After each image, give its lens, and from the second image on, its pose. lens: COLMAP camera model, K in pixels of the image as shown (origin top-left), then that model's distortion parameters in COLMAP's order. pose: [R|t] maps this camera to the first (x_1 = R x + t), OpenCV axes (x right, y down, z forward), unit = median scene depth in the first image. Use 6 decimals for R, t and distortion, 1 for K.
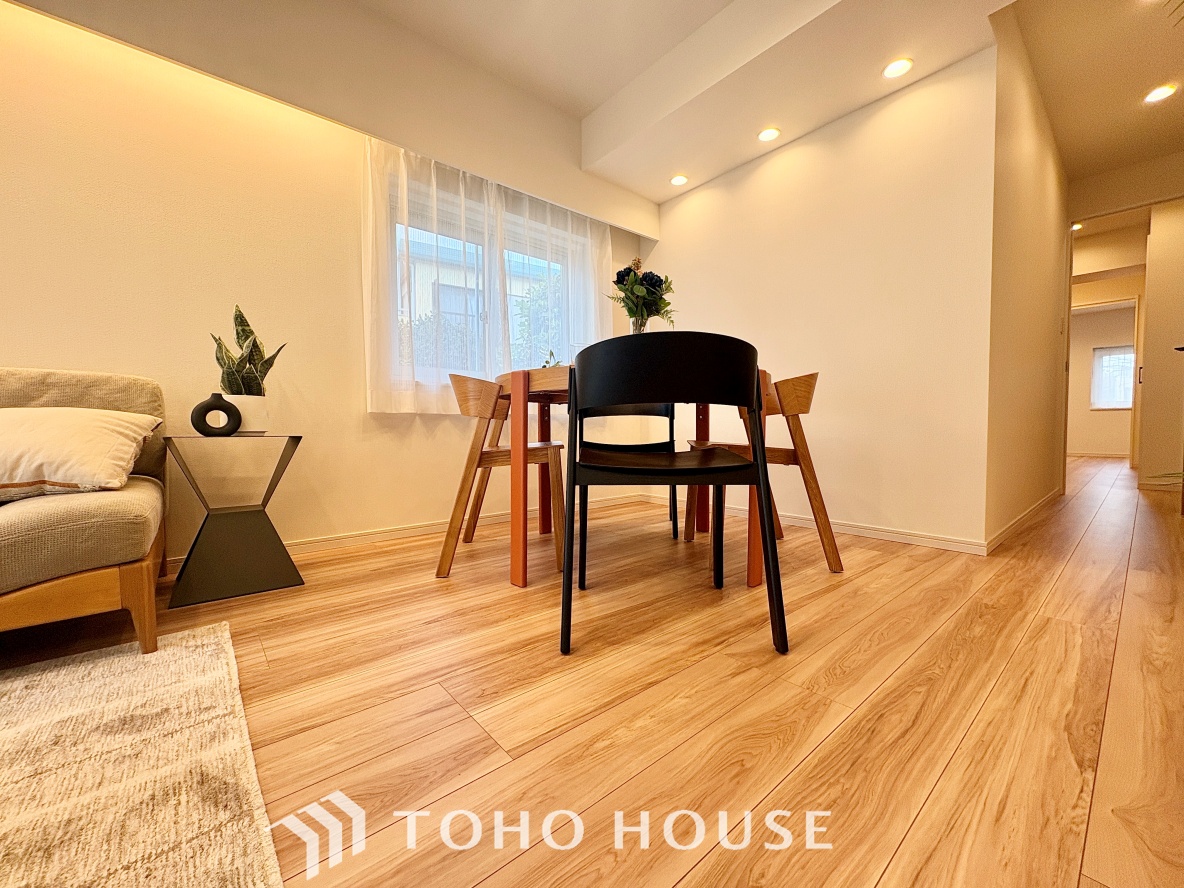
lens RADIAL K [[474.3, 0, 592.0], [0, 474.3, 444.0], [0, 0, 1]] dist [0.001434, 0.000174]
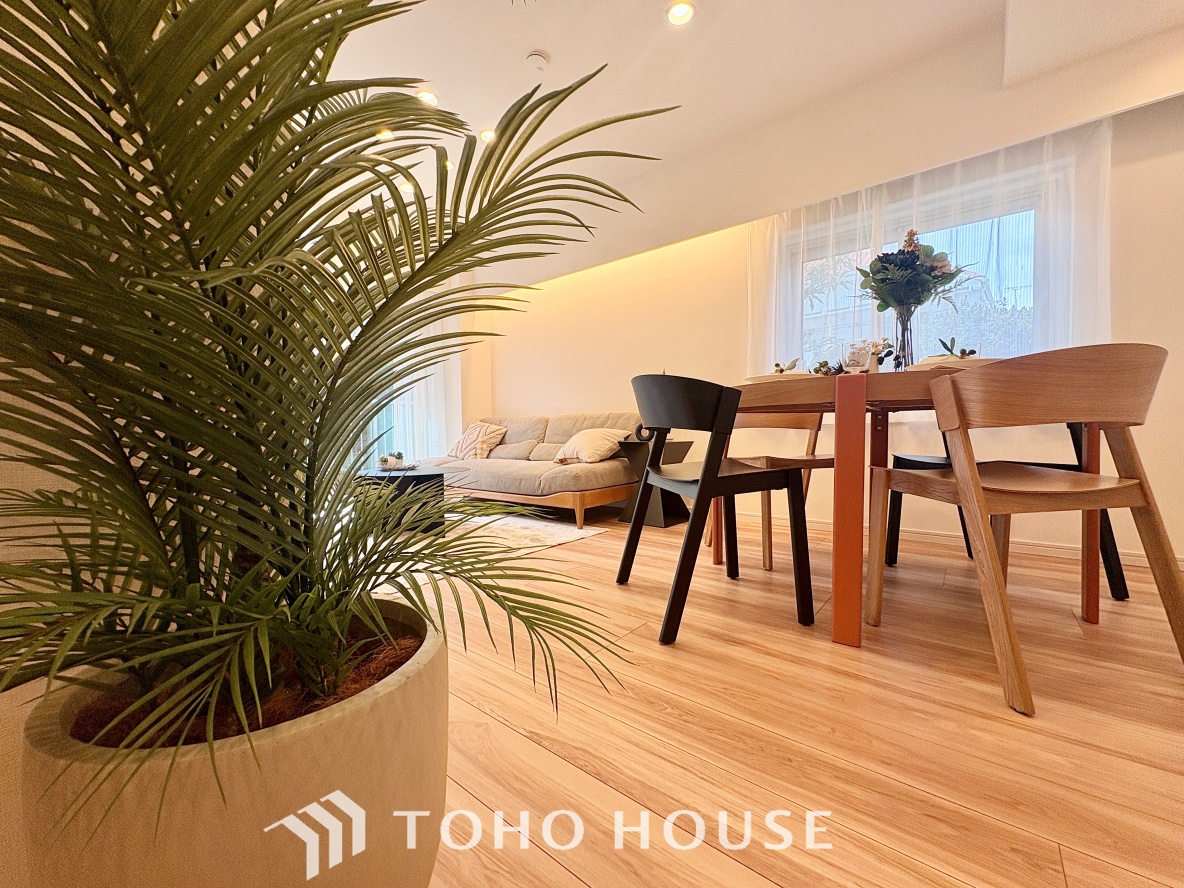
lens RADIAL K [[473.5, 0, 588.9], [0, 473.5, 442.6], [0, 0, 1]] dist [0.001165, 0.000182]
pose [[0.176301, 0.027977, -0.983939, 1.115298], [-0.025887, 0.999382, 0.023777, -0.053657], [0.983996, 0.021279, 0.176917, 0.452827]]
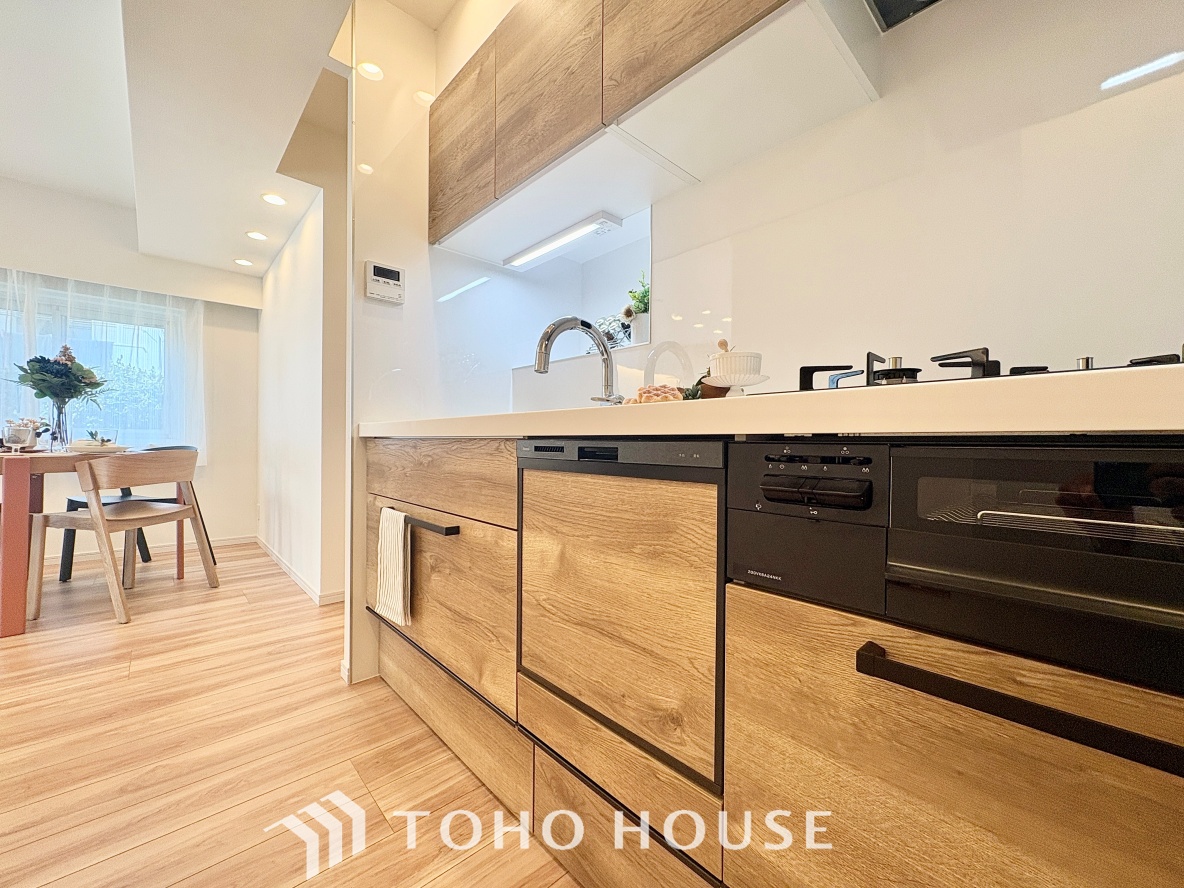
lens RADIAL K [[473.5, 0, 588.9], [0, 473.5, 442.6], [0, 0, 1]] dist [0.001165, 0.000182]
pose [[0.999153, 0.019986, 0.035967, 1.892032], [-0.018780, 0.999261, -0.033549, -0.195401], [-0.036611, 0.032845, 0.998790, -0.307198]]
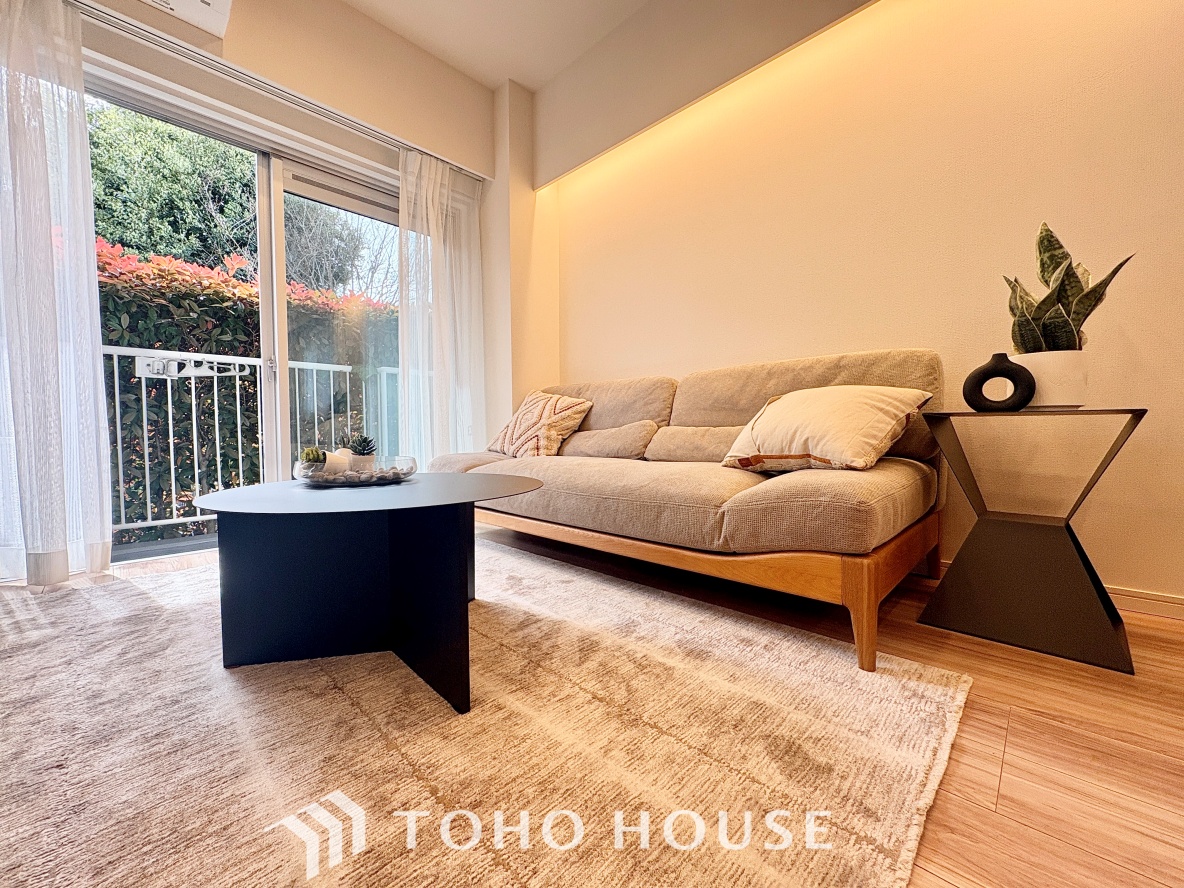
lens RADIAL K [[469.5, 0, 588.2], [0, 469.5, 444.3], [0, 0, 1]] dist [0.000970, -0.000526]
pose [[0.088578, 0.036537, -0.995399, -0.132766], [-0.027758, 0.999029, 0.034201, 0.025551], [0.995682, 0.024601, 0.089506, 0.327008]]
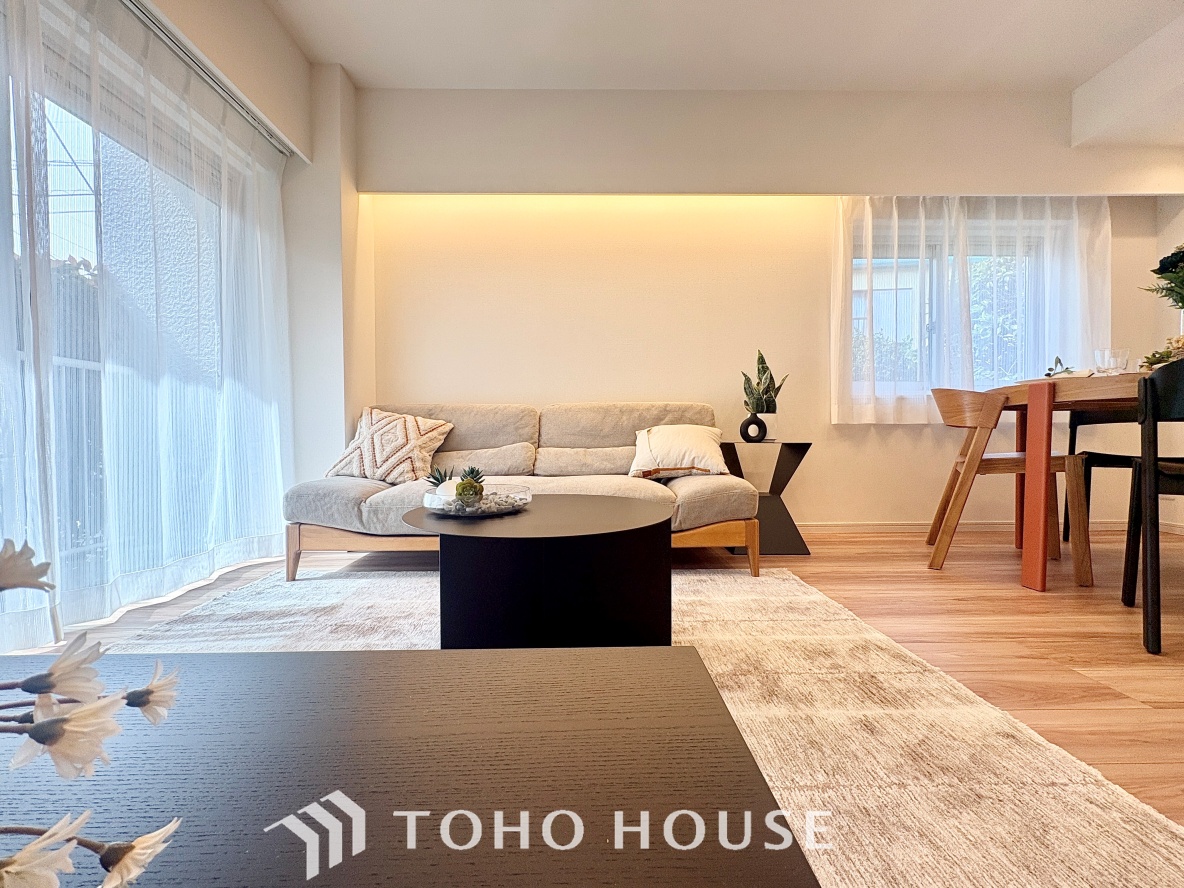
lens RADIAL K [[473.5, 0, 588.9], [0, 473.5, 442.6], [0, 0, 1]] dist [0.001165, 0.000182]
pose [[0.770492, 0.009222, -0.637382, -0.262889], [-0.022308, 0.999673, -0.012504, 0.014070], [0.637059, 0.023853, 0.770446, -0.453580]]
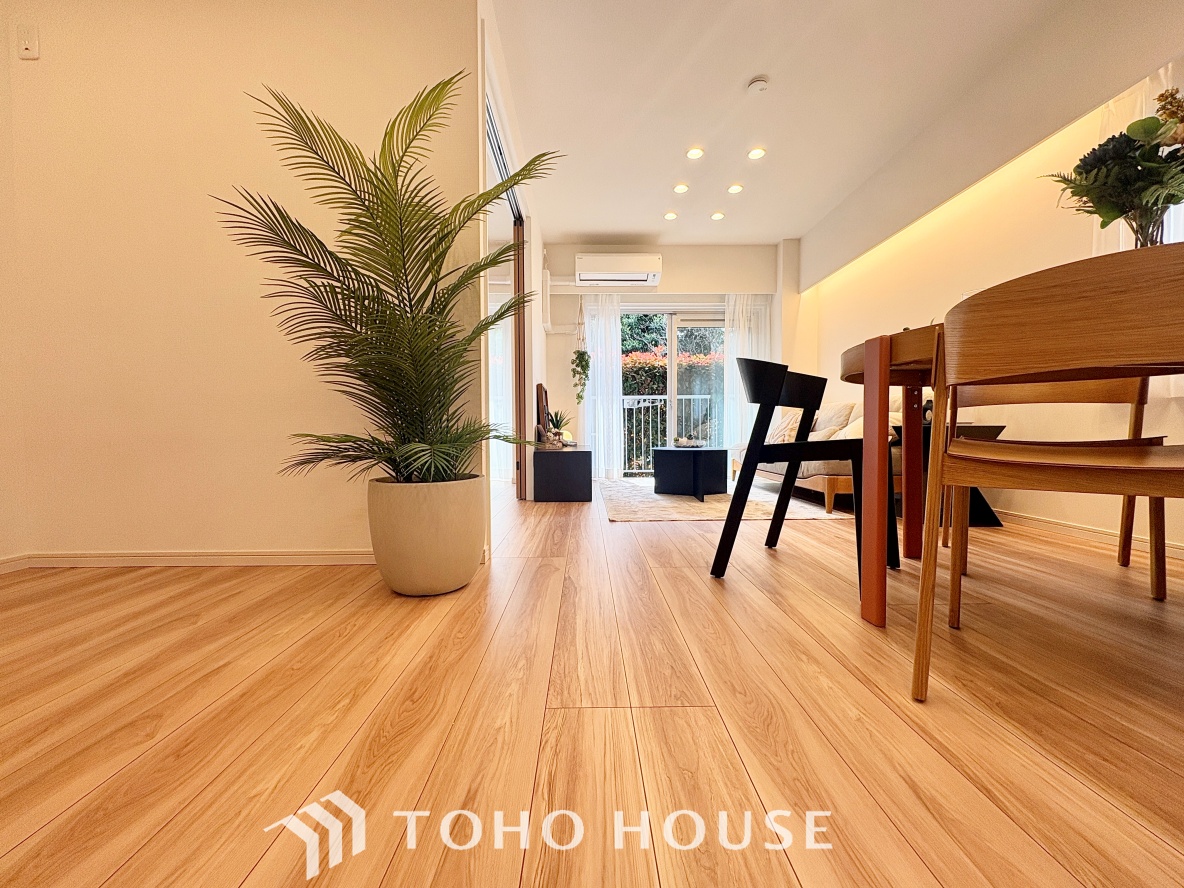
lens RADIAL K [[469.5, 0, 588.2], [0, 469.5, 444.3], [0, 0, 1]] dist [0.000970, -0.000526]
pose [[-0.644003, 0.030967, -0.764396, 1.287560], [-0.018086, 0.998285, 0.055680, -0.023110], [0.764809, 0.049683, -0.642338, 1.197961]]
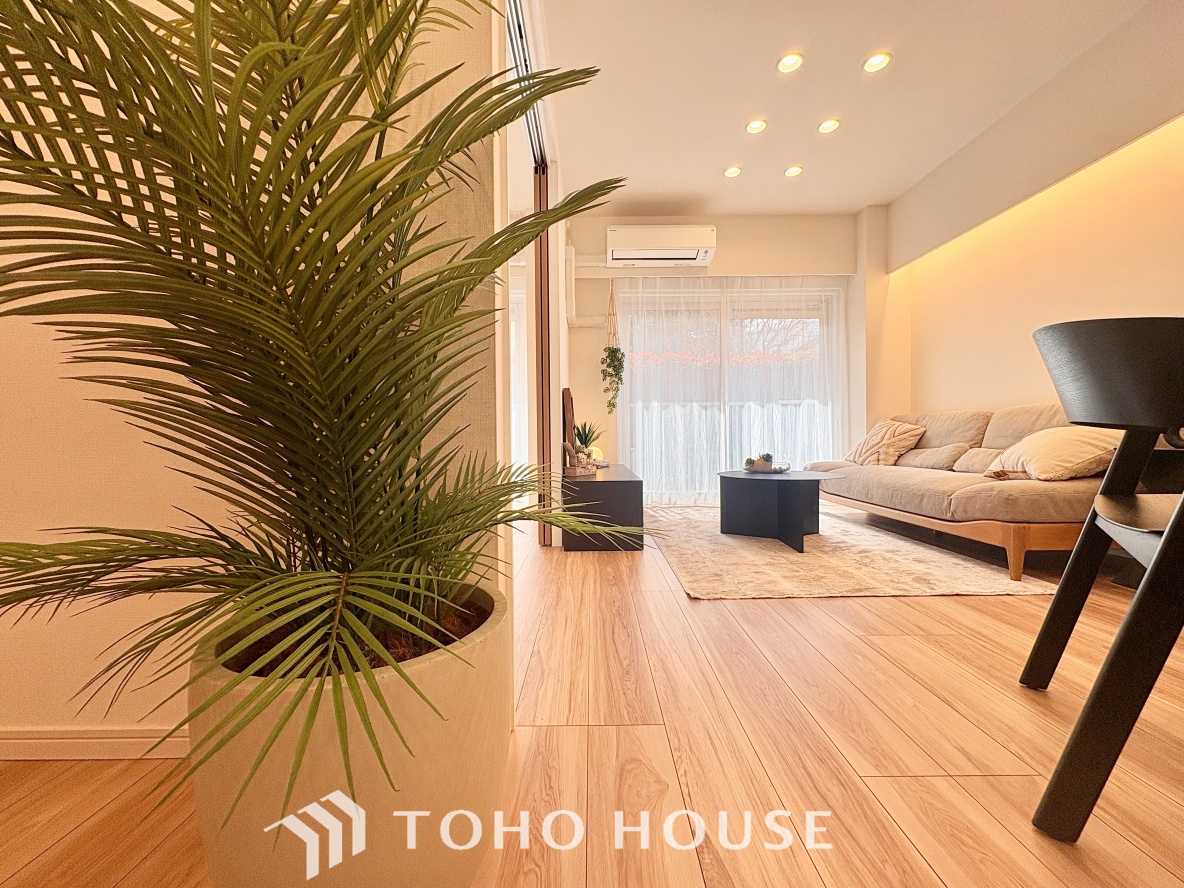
lens RADIAL K [[469.5, 0, 588.2], [0, 469.5, 444.3], [0, 0, 1]] dist [0.000970, -0.000526]
pose [[-0.654432, 0.024866, -0.755712, 0.921950], [-0.012108, 0.998986, 0.043357, -0.058187], [0.756024, 0.037525, -0.653468, 0.699363]]
